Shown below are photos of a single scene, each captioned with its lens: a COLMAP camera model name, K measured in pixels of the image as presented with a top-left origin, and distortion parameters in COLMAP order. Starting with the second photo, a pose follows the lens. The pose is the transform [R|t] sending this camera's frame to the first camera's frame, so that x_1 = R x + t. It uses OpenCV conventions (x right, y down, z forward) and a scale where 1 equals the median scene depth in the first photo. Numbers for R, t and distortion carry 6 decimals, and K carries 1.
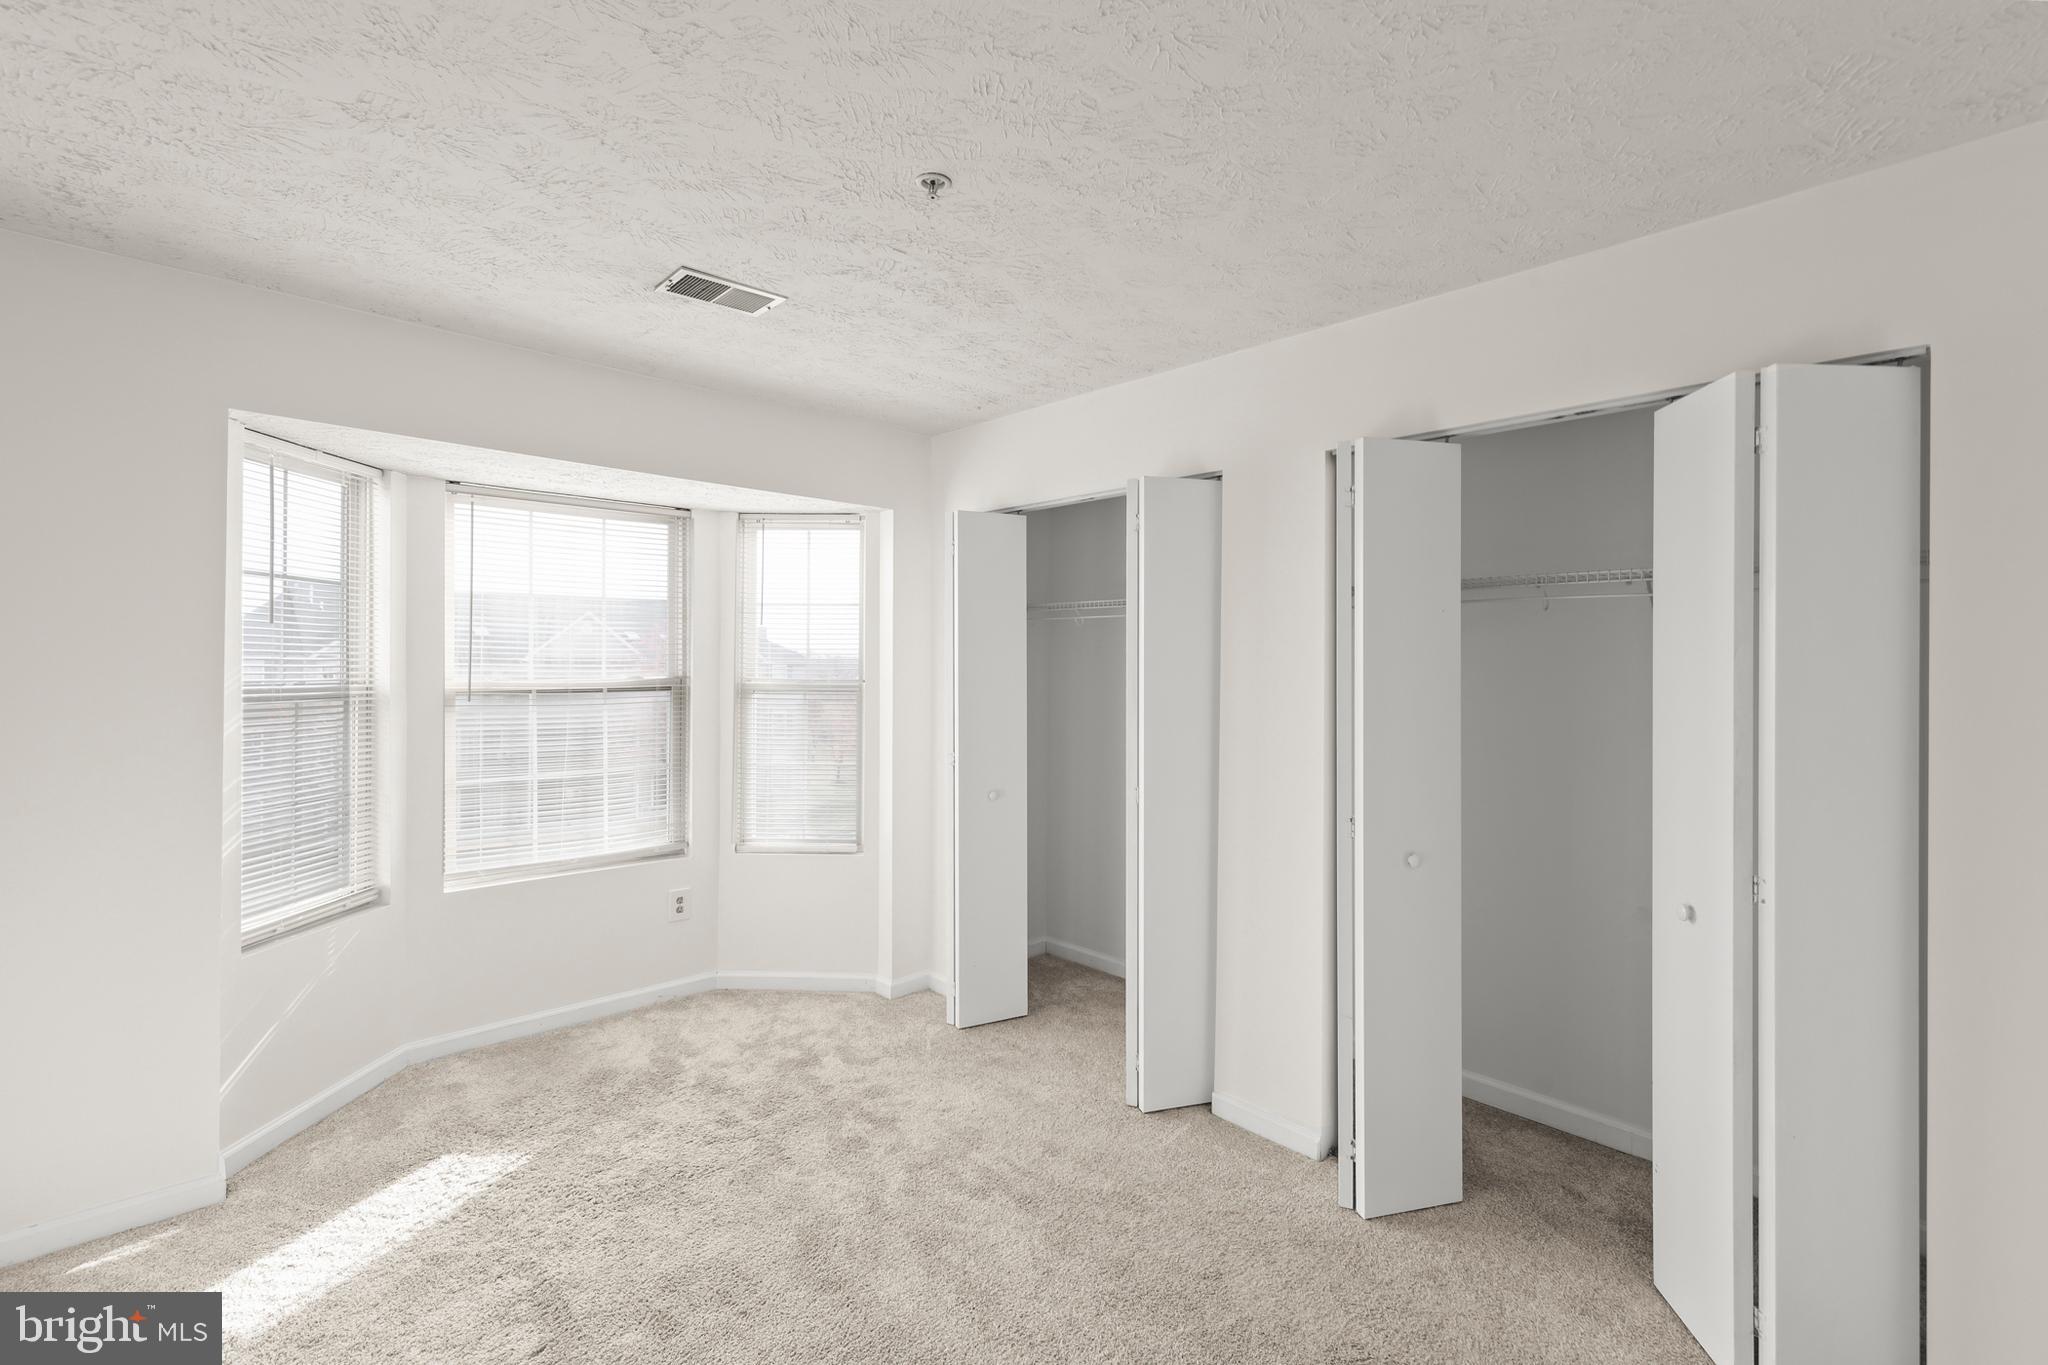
lens RADIAL K [[877.7, 0, 1091.0], [0, 877.7, 658.9], [0, 0, 1]] dist [0.006546, -0.000950]
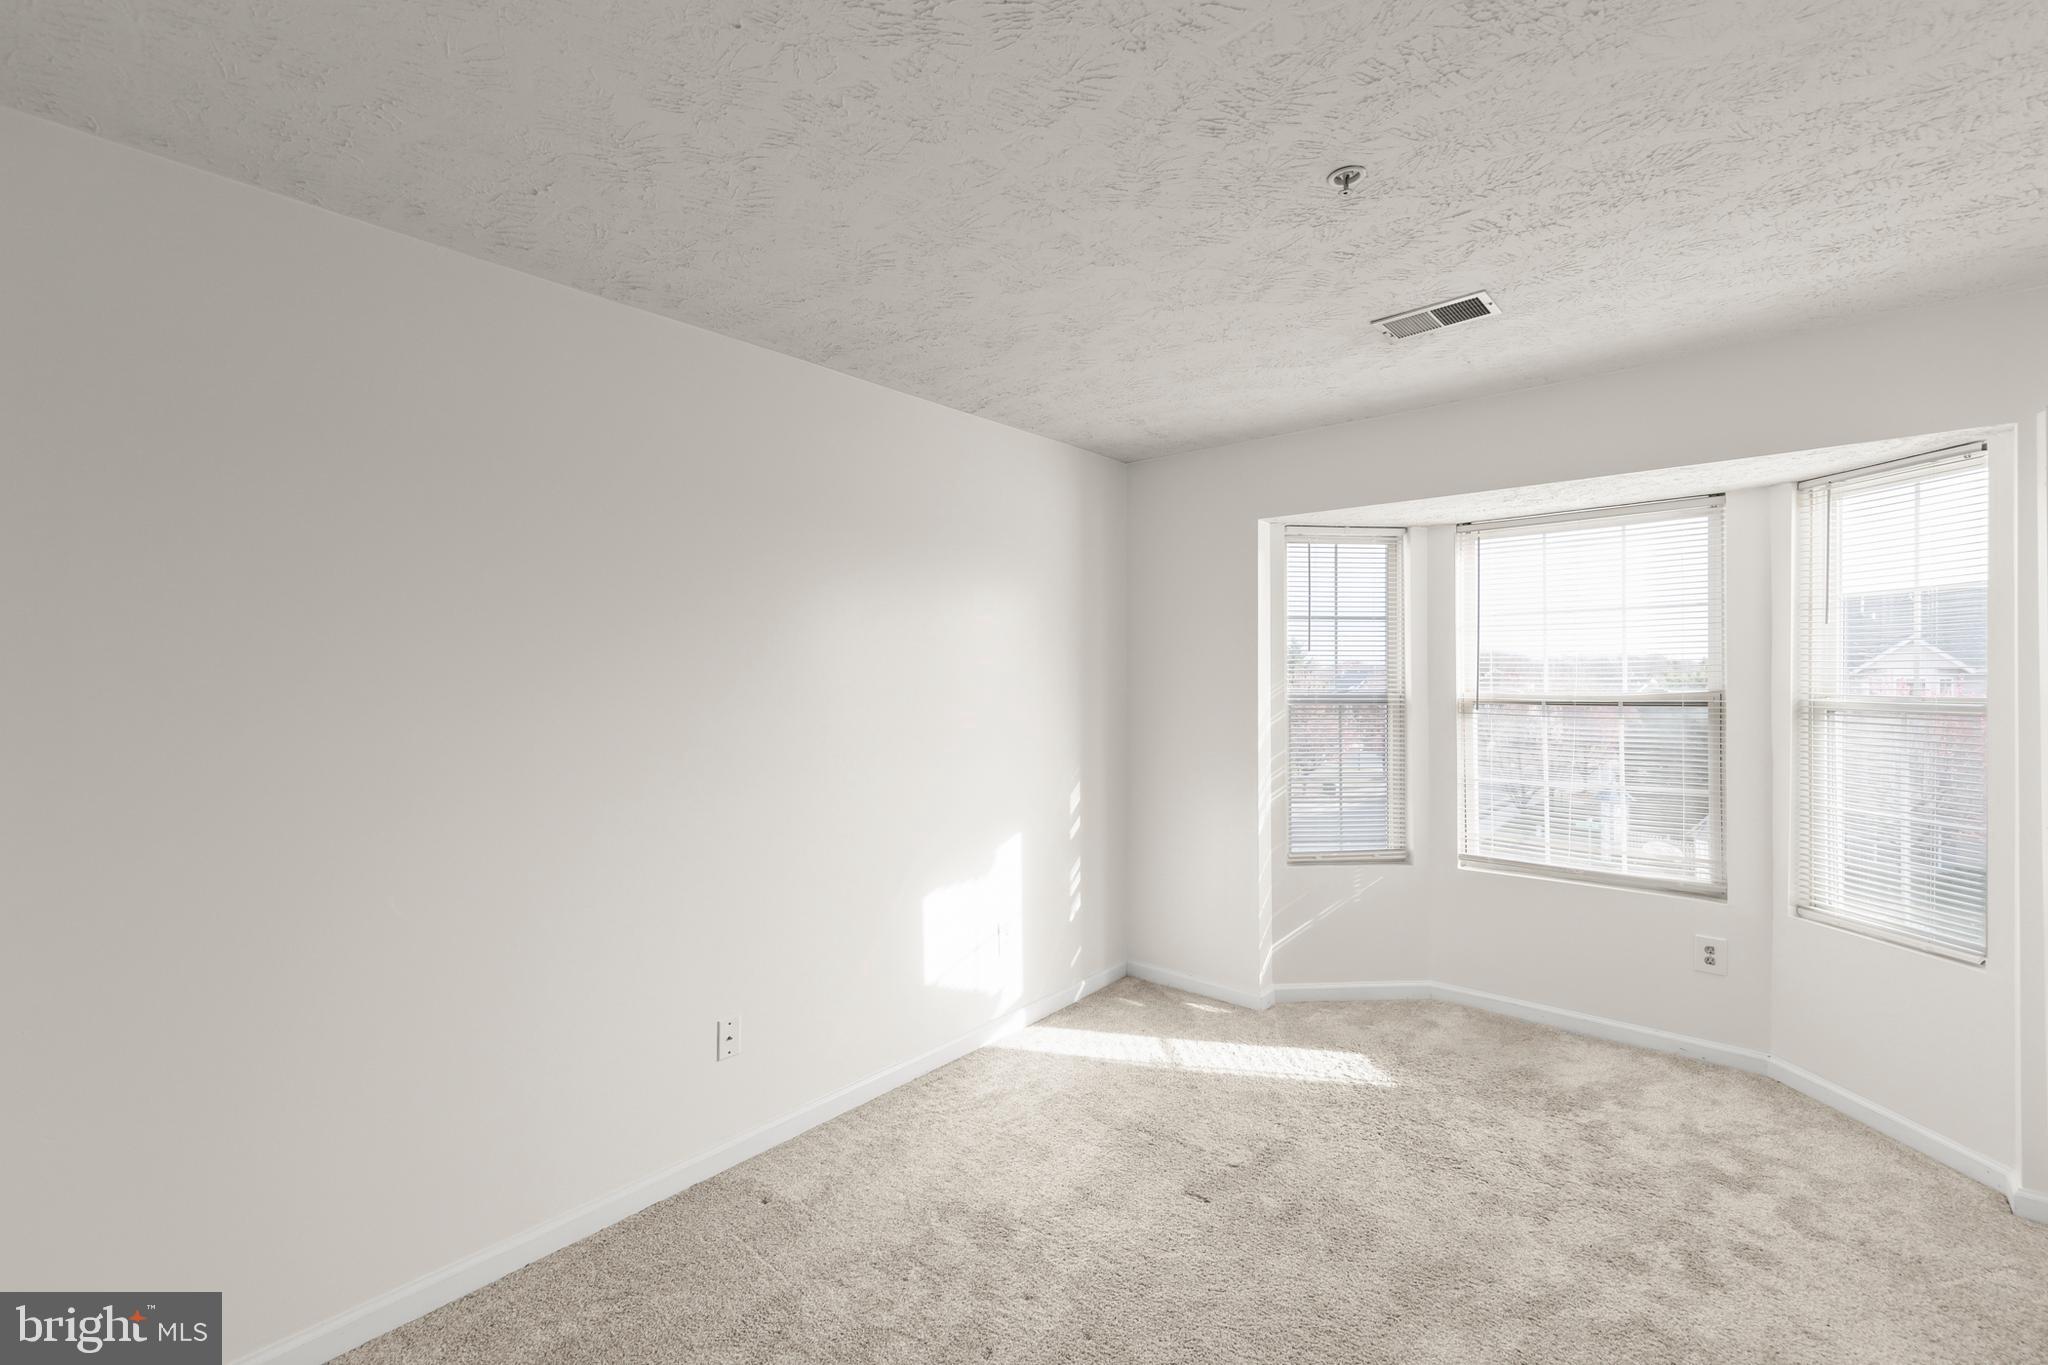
lens RADIAL K [[877.7, 0, 1009.9], [0, 877.7, 676.3], [0, 0, 1]] dist [0.006546, -0.000950]
pose [[0.075933, -0.008534, -0.997076, 0.419531], [0.010554, 0.999914, -0.007754, 0.006843], [0.997057, -0.009934, 0.076016, 0.306497]]
